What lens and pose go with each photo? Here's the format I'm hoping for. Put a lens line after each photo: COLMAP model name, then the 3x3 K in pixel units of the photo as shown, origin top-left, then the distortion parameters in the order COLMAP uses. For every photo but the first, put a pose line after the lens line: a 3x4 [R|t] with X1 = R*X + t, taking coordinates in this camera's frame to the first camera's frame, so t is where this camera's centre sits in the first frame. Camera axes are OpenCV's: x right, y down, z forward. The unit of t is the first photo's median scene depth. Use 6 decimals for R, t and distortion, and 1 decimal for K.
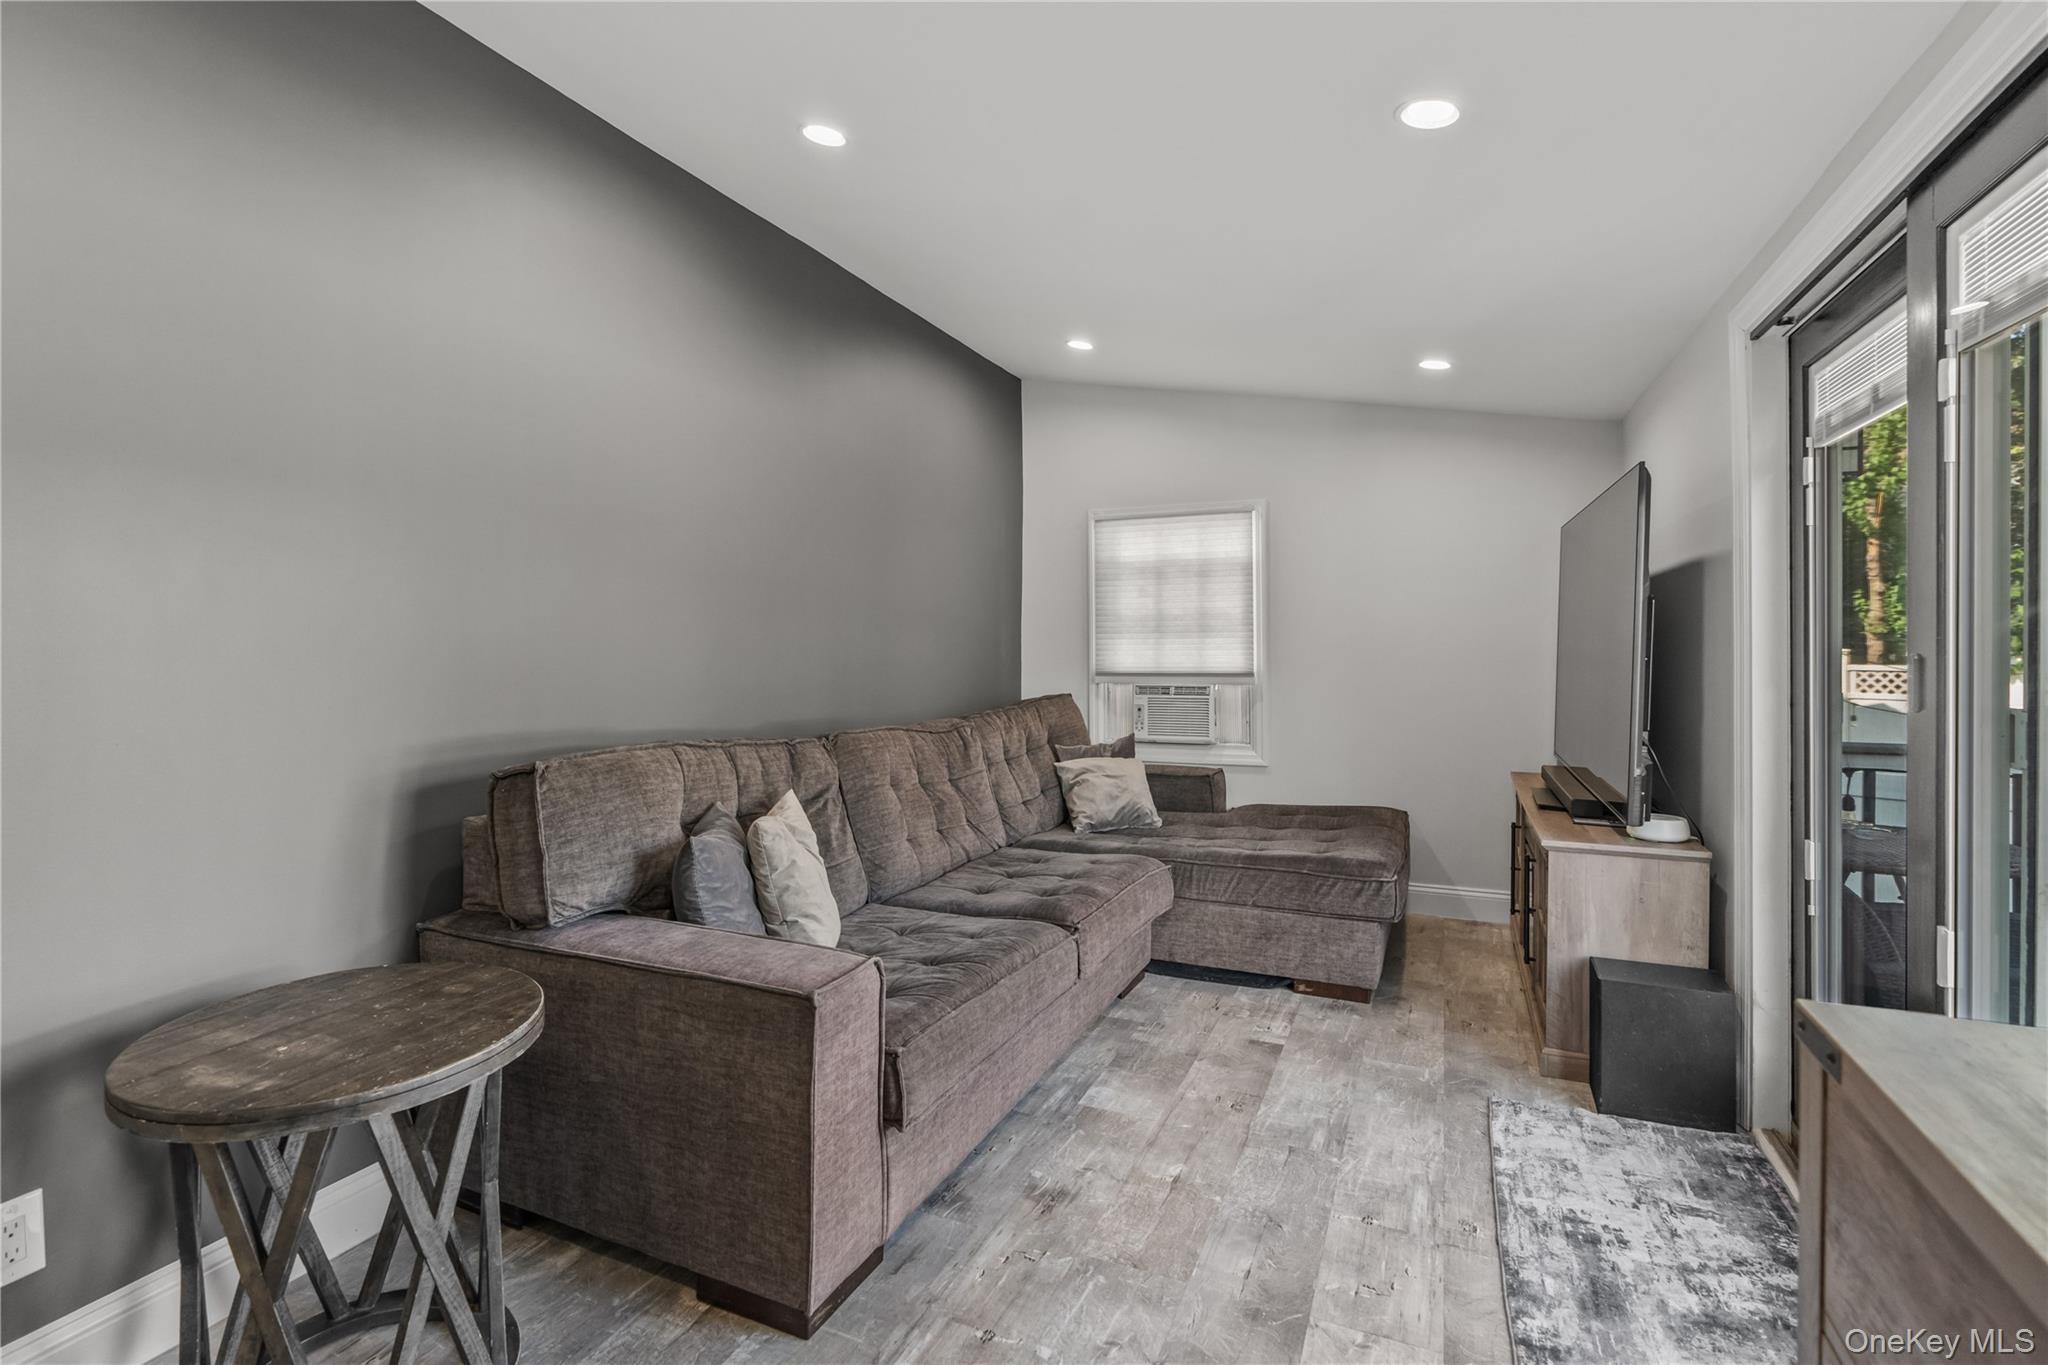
lens RADIAL K [[978.5, 0, 1020.5], [0, 978.5, 652.0], [0, 0, 1]] dist [-0.012866, 0.007552]
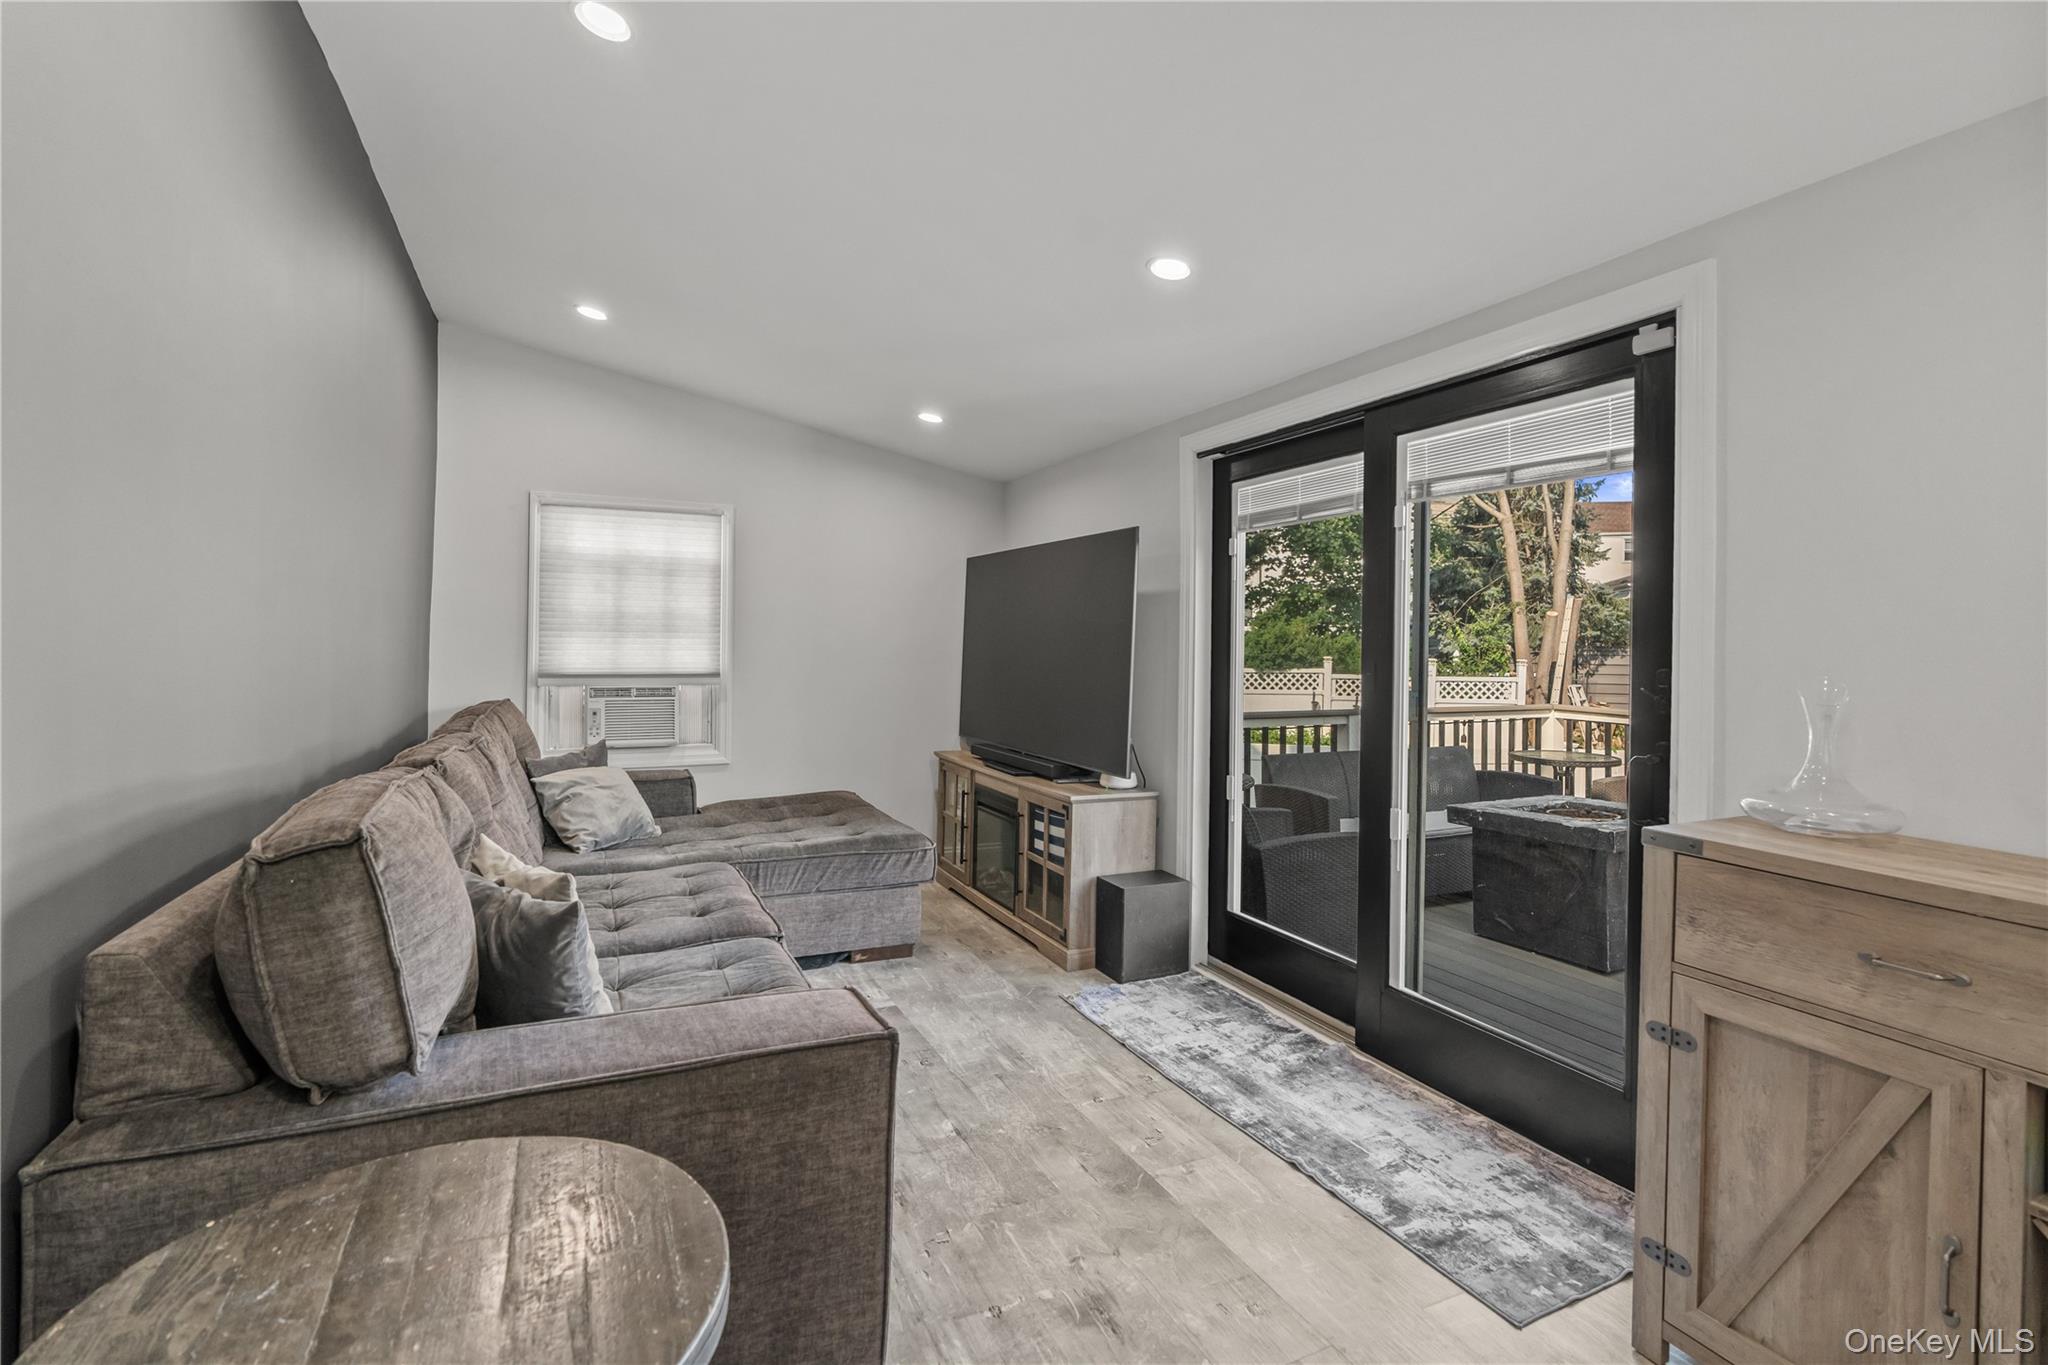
lens RADIAL K [[935.2, 0, 1020.6], [0, 935.2, 642.6], [0, 0, 1]] dist [-0.010880, 0.000304]
pose [[0.657312, 0.016365, 0.753441, -0.487490], [-0.010460, 0.999866, -0.012592, -0.002942], [-0.753546, 0.000396, 0.657395, 0.200774]]
